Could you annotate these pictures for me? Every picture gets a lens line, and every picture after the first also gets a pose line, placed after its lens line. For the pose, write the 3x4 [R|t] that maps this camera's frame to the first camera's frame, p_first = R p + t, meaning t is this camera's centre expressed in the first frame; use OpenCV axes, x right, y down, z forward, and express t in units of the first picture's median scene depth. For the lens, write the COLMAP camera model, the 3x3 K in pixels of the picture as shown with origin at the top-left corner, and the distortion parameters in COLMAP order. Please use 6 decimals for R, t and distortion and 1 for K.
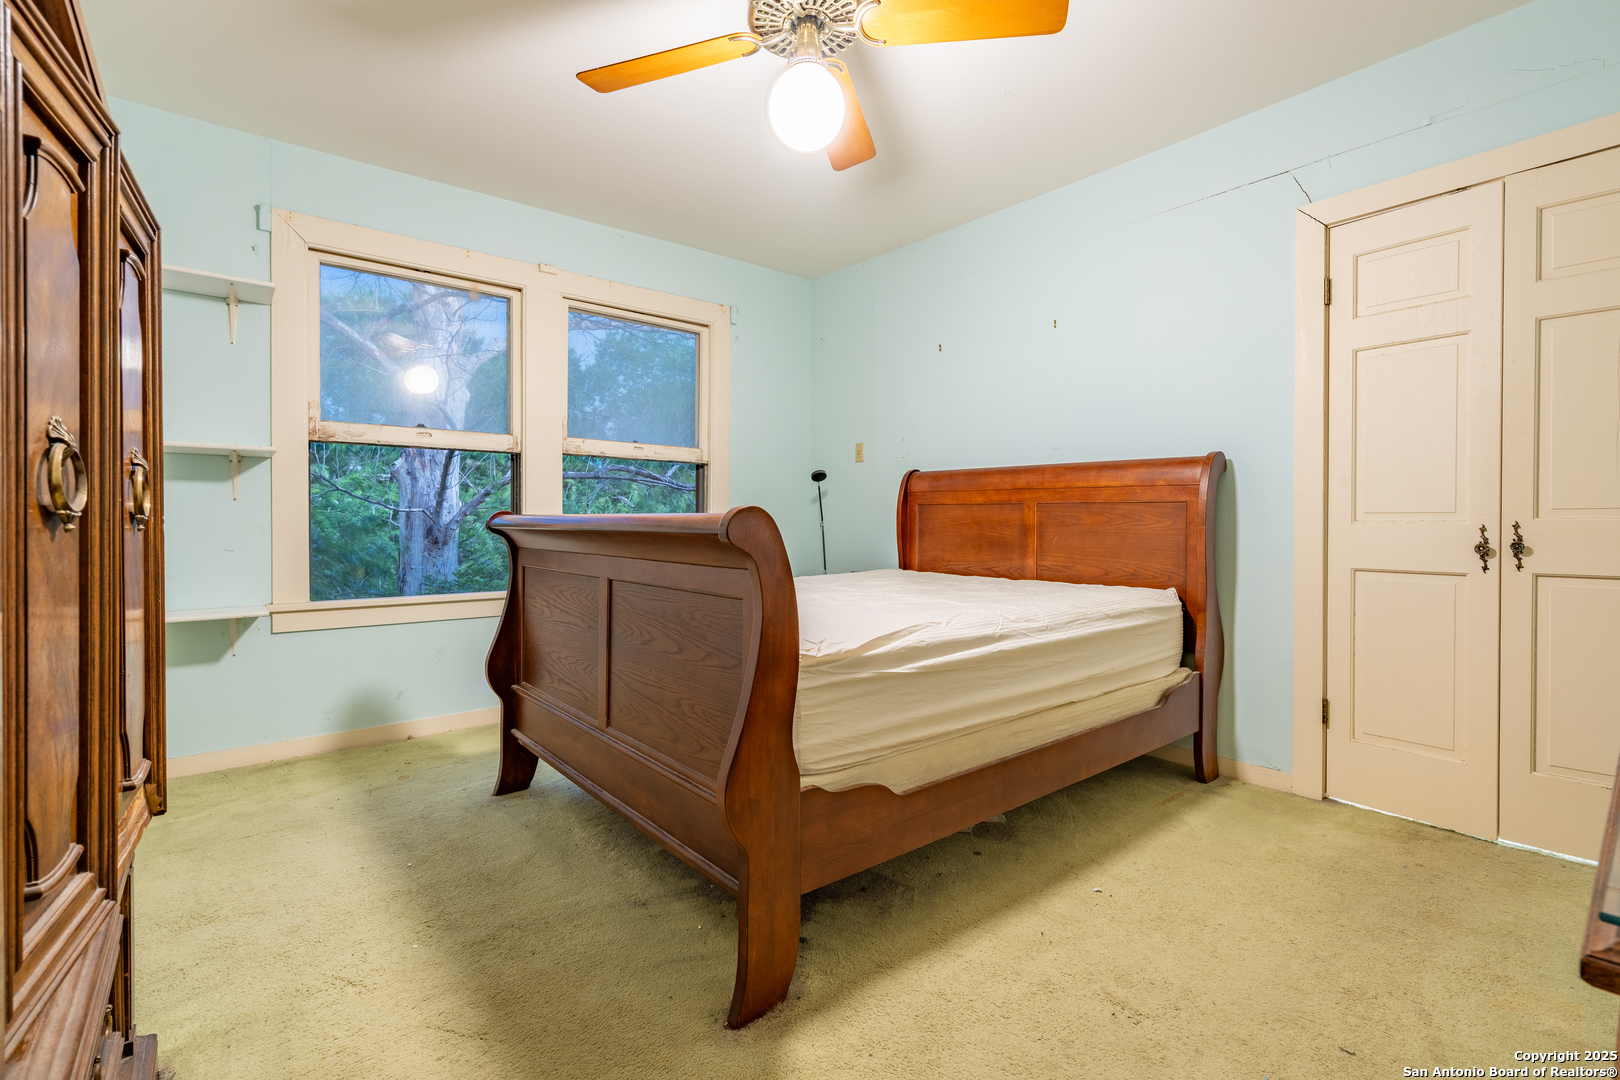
lens RADIAL K [[742.5, 0, 814.1], [0, 742.5, 535.9], [0, 0, 1]] dist [-0.004964, -0.000824]
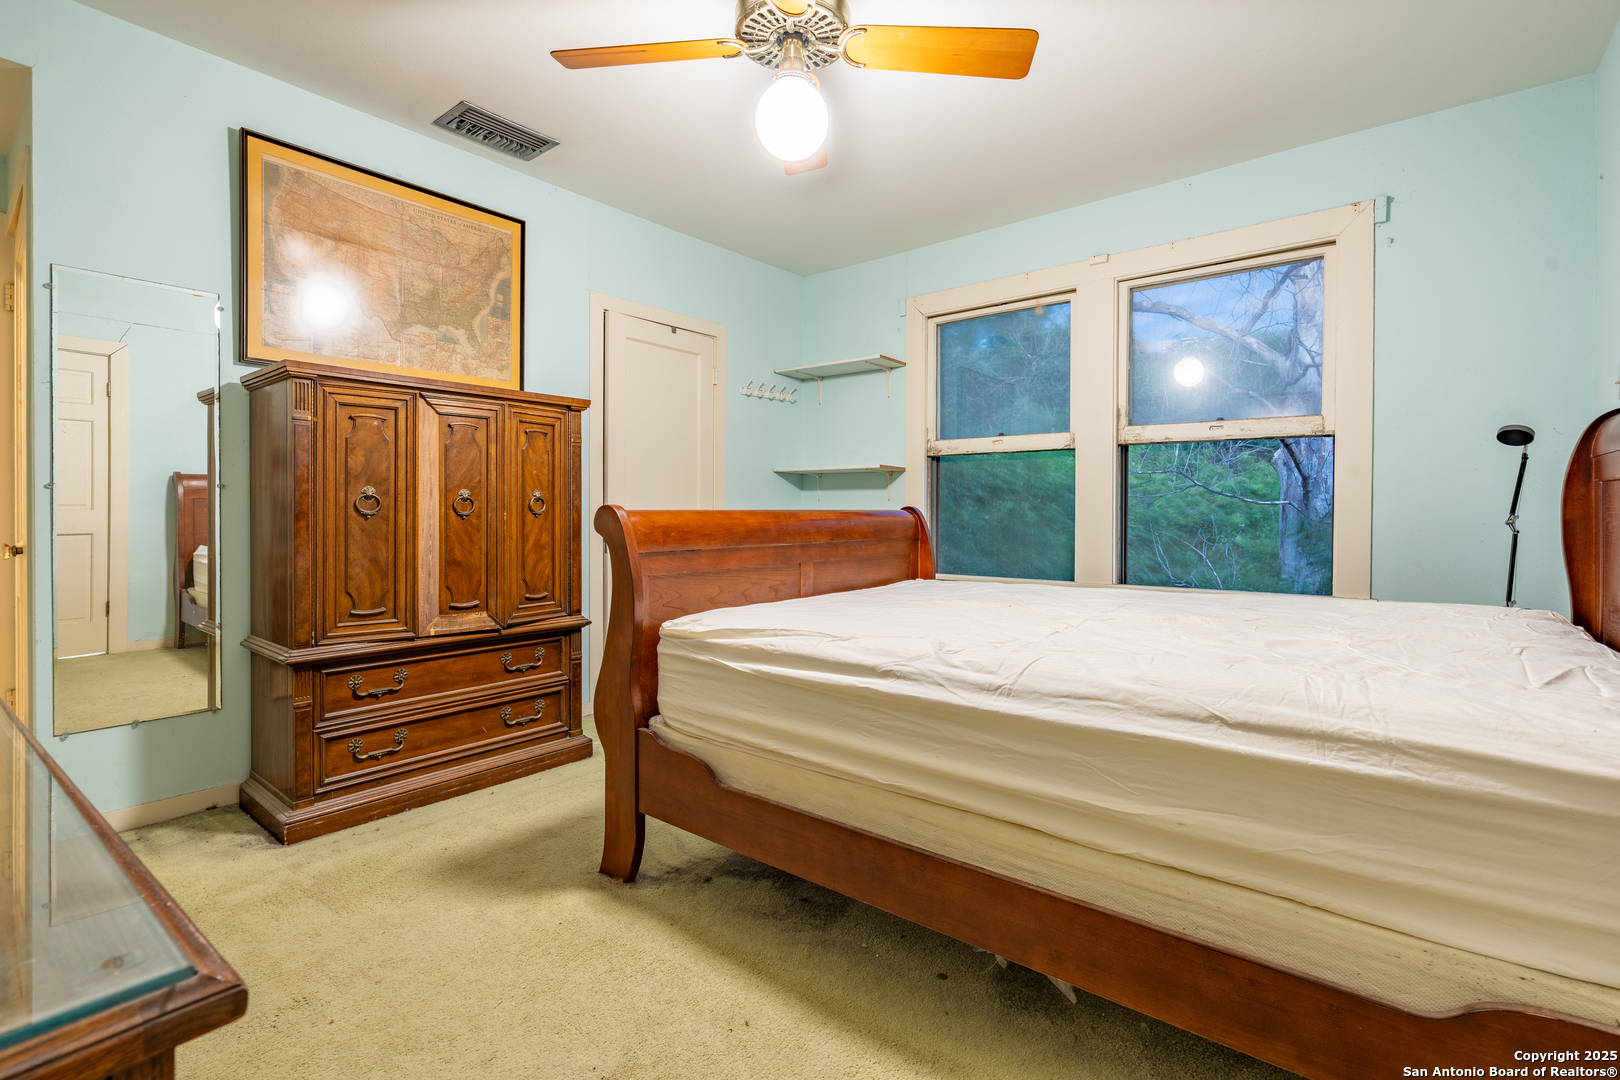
lens RADIAL K [[742.5, 0, 817.3], [0, 742.5, 525.5], [0, 0, 1]] dist [-0.004964, -0.000824]
pose [[0.201797, 0.015661, -0.979302, 0.727335], [-0.019186, 0.999744, 0.012034, -0.013931], [0.979239, 0.016361, 0.202046, 0.591299]]
